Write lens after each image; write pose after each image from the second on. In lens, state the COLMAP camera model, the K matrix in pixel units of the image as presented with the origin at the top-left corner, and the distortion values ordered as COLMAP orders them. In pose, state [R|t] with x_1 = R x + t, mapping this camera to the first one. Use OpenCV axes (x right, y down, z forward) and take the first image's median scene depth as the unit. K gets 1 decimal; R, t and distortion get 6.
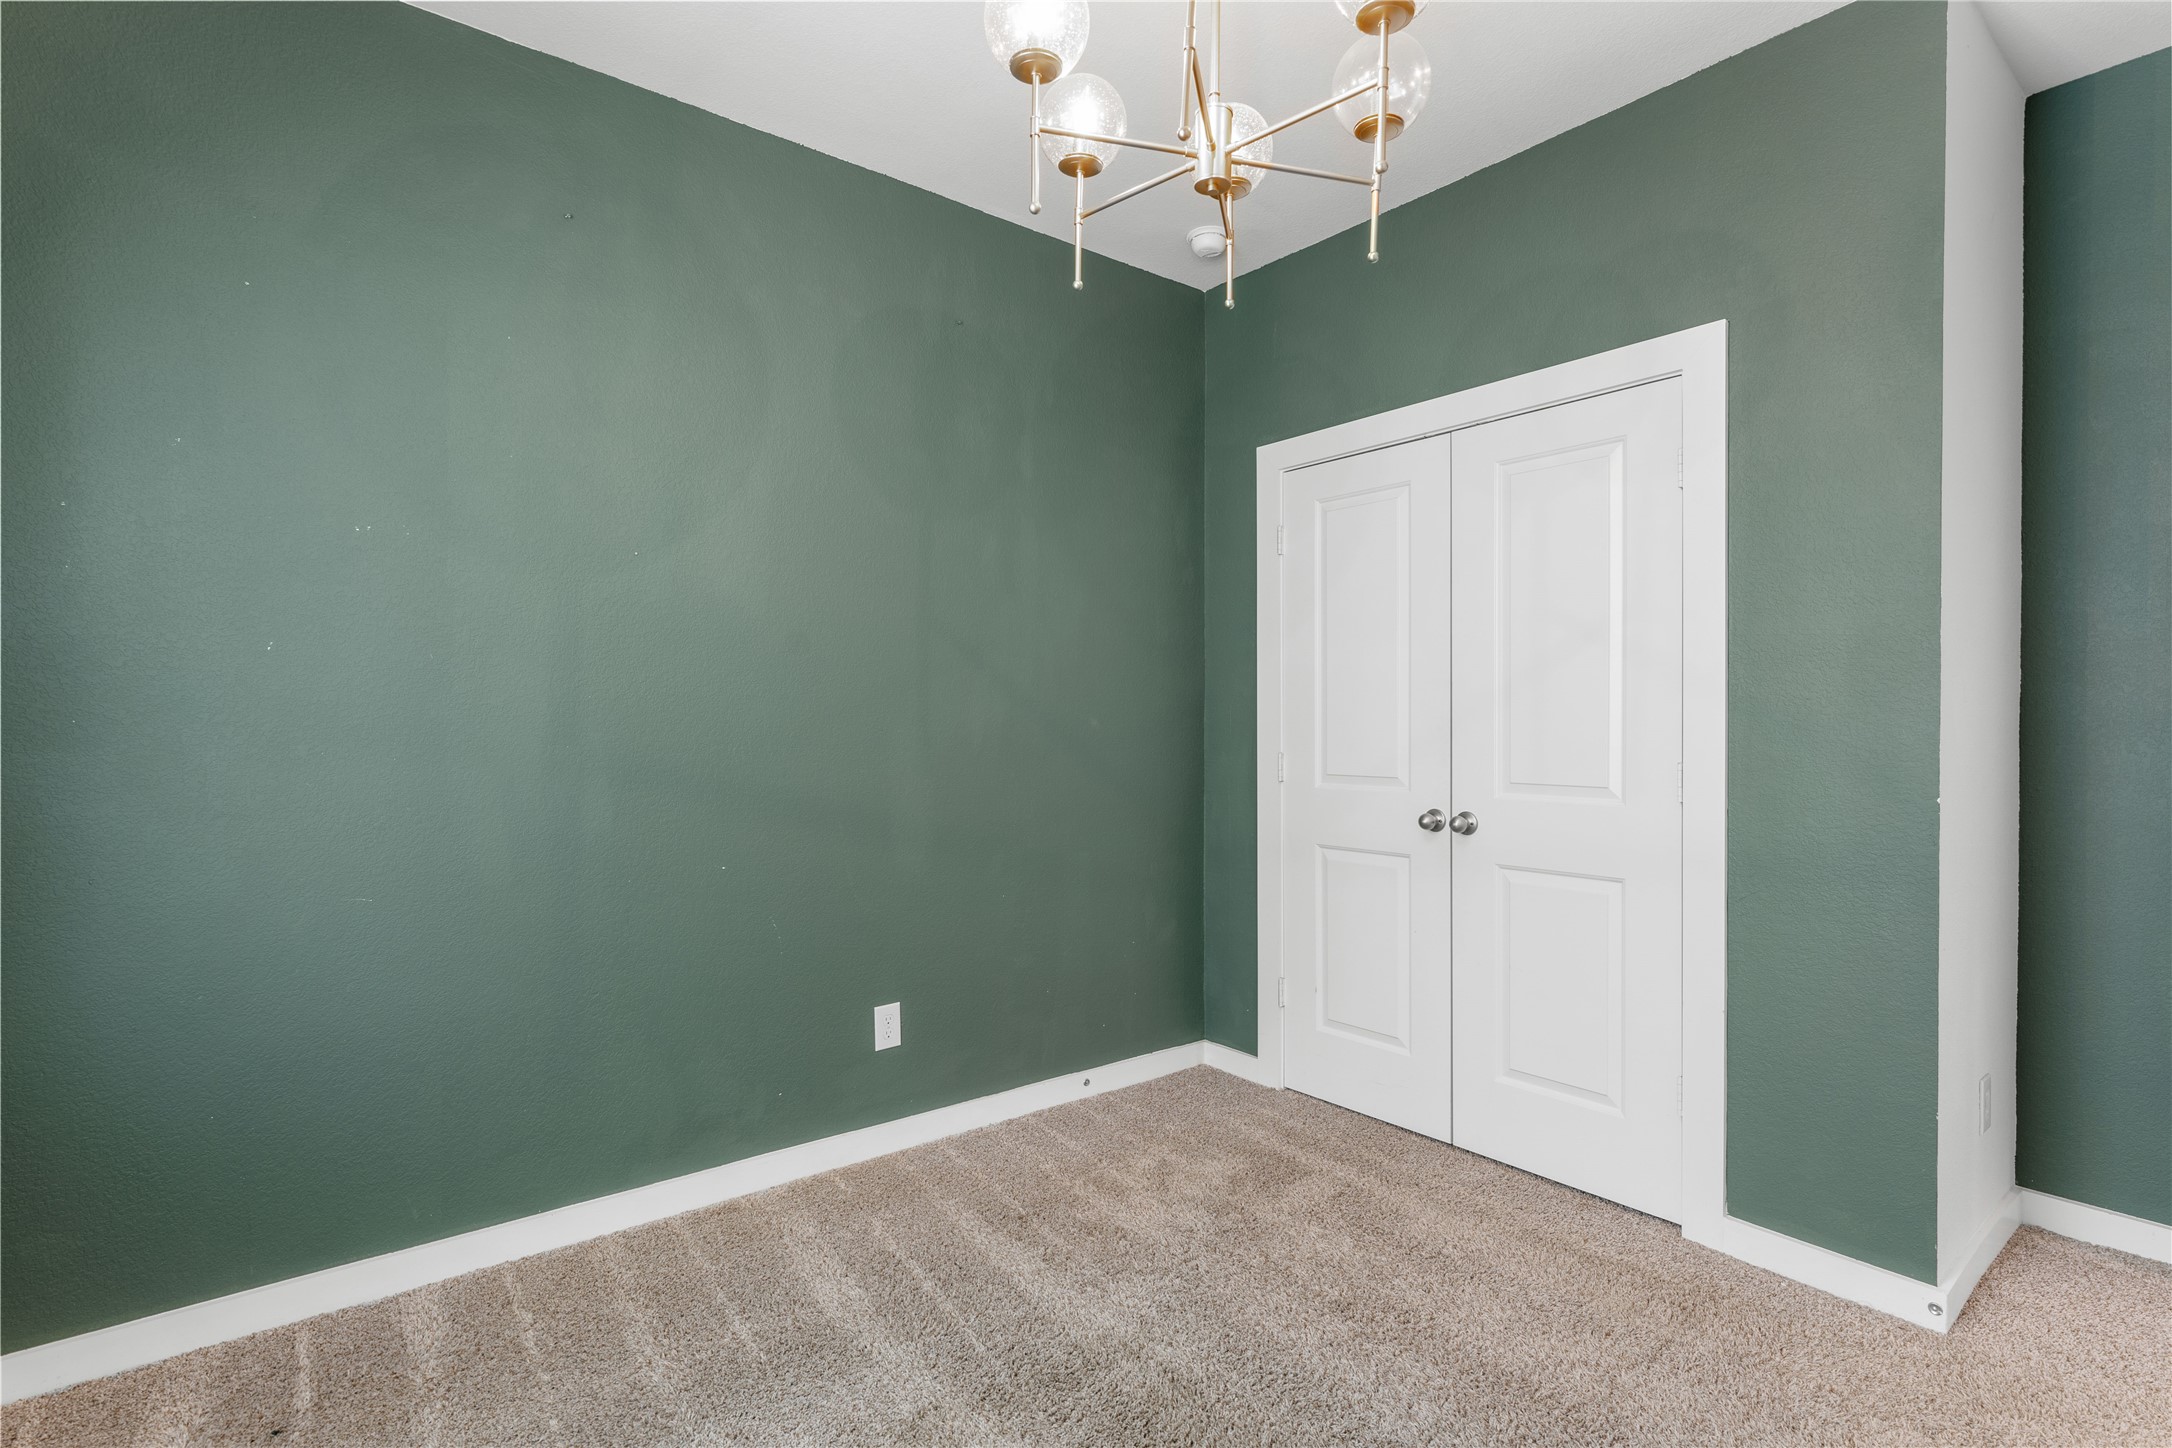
lens RADIAL K [[1032.0, 0, 1086.0], [0, 1032.0, 724.0], [0, 0, 1]] dist [-0.000992, -0.000269]
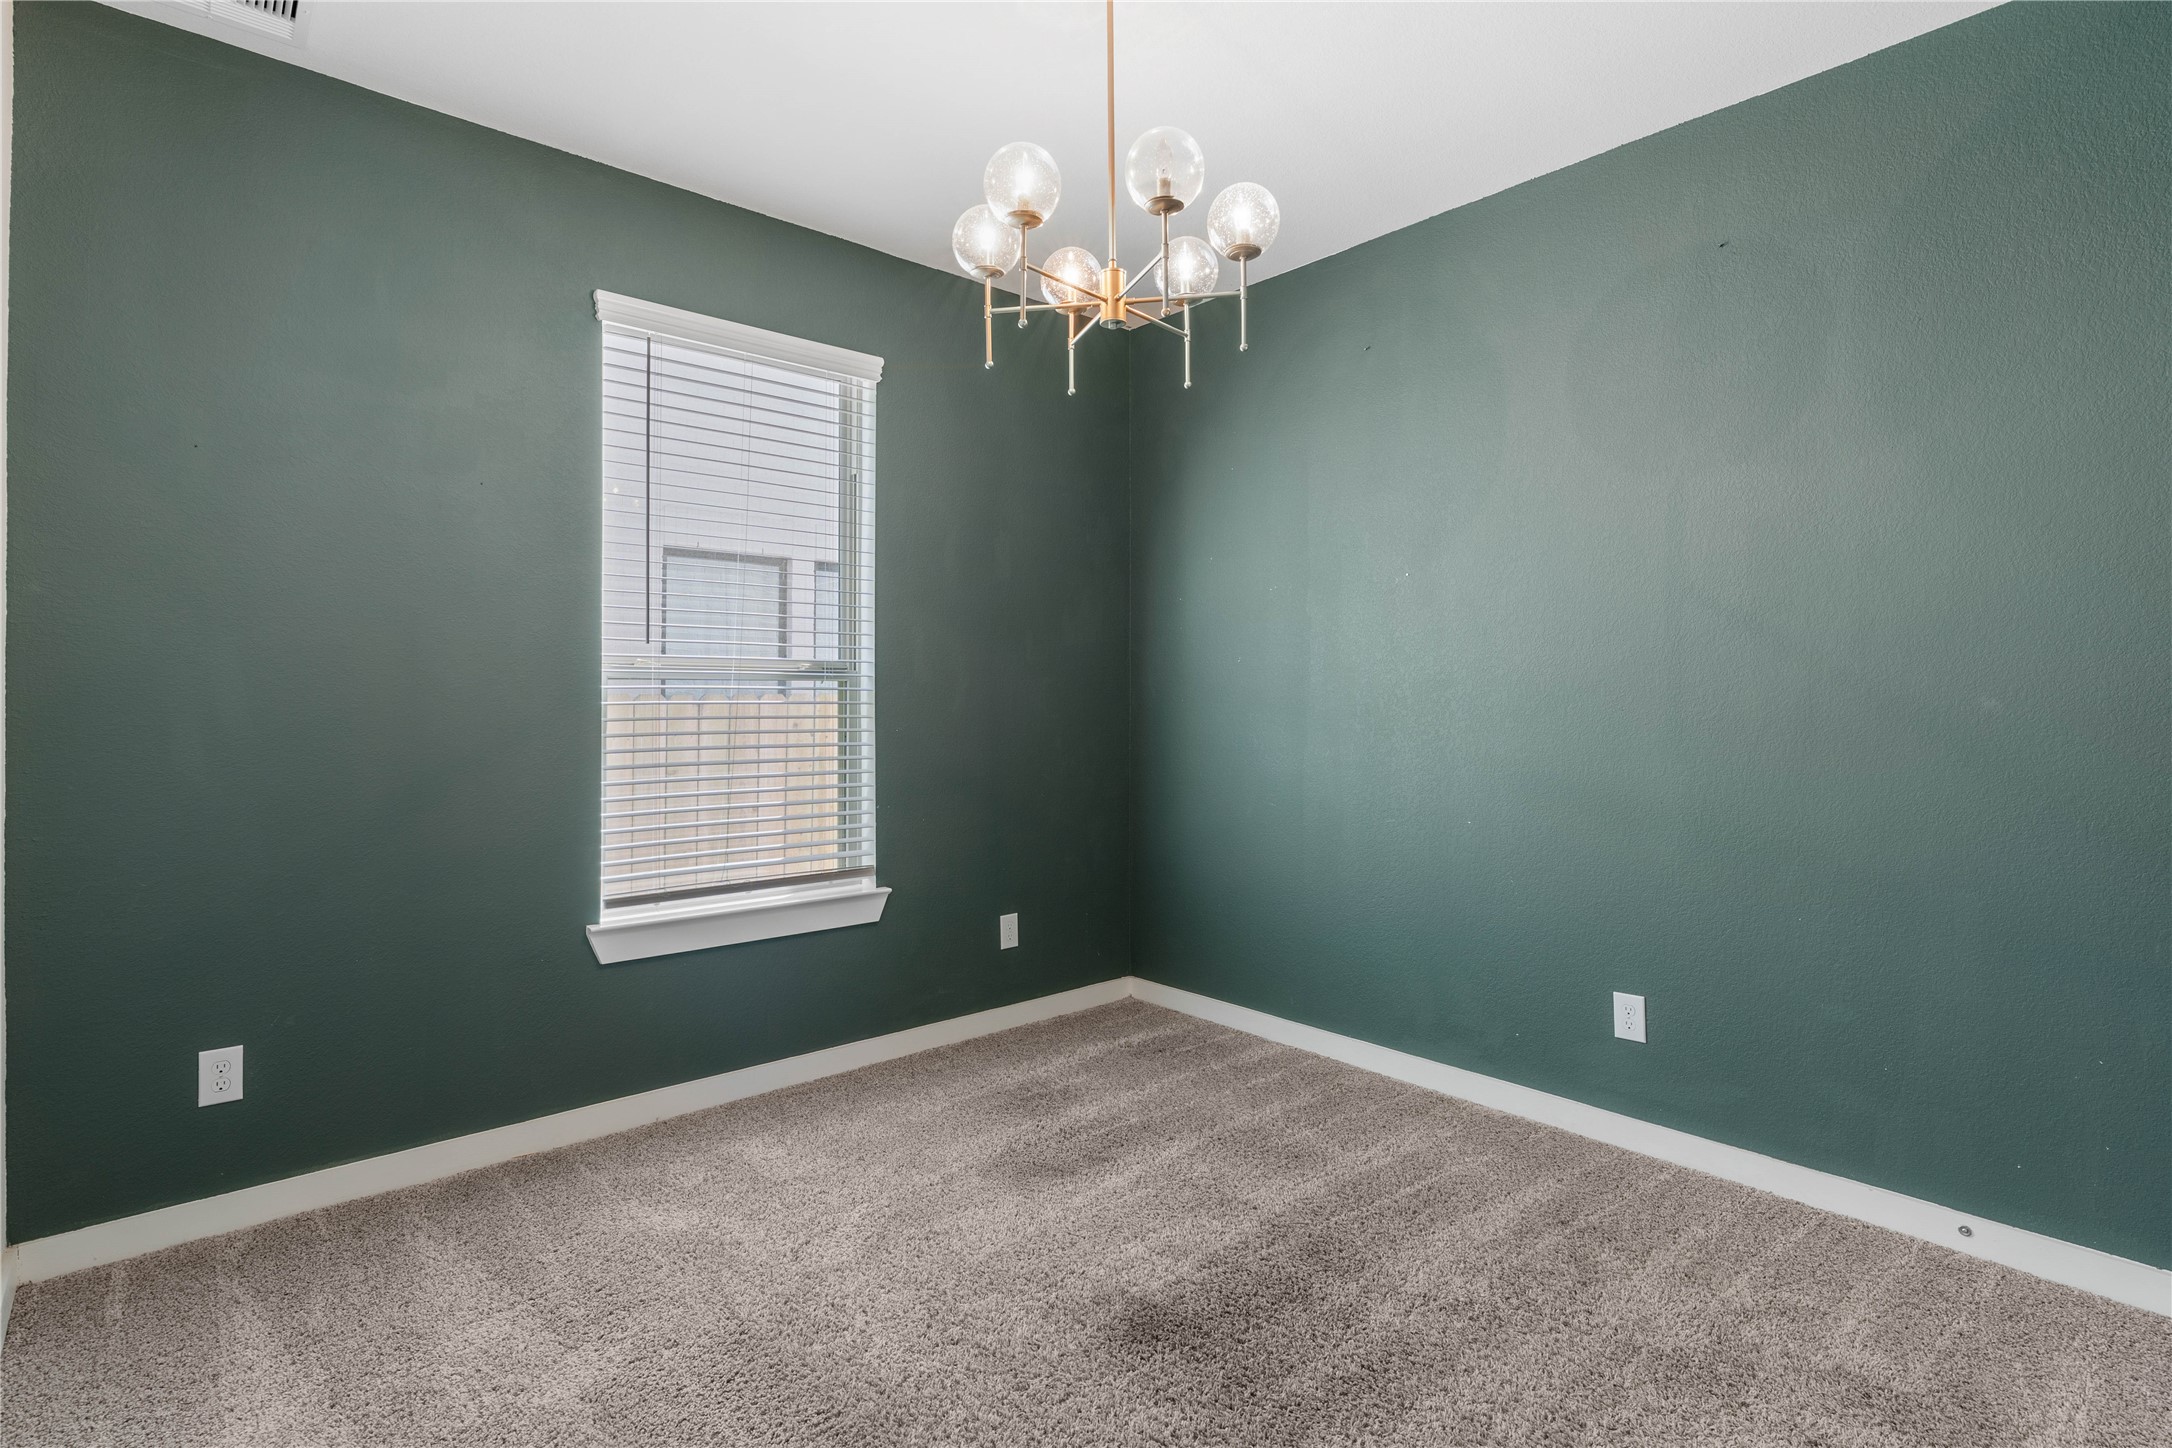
lens RADIAL K [[1091.9, 0, 1084.1], [0, 1091.9, 703.5], [0, 0, 1]] dist [0.000313, 0.000228]
pose [[0.063020, 0.009992, -0.997962, 0.887488], [-0.011375, 0.999892, 0.009293, -0.000815], [0.997947, 0.010766, 0.063127, 0.486184]]
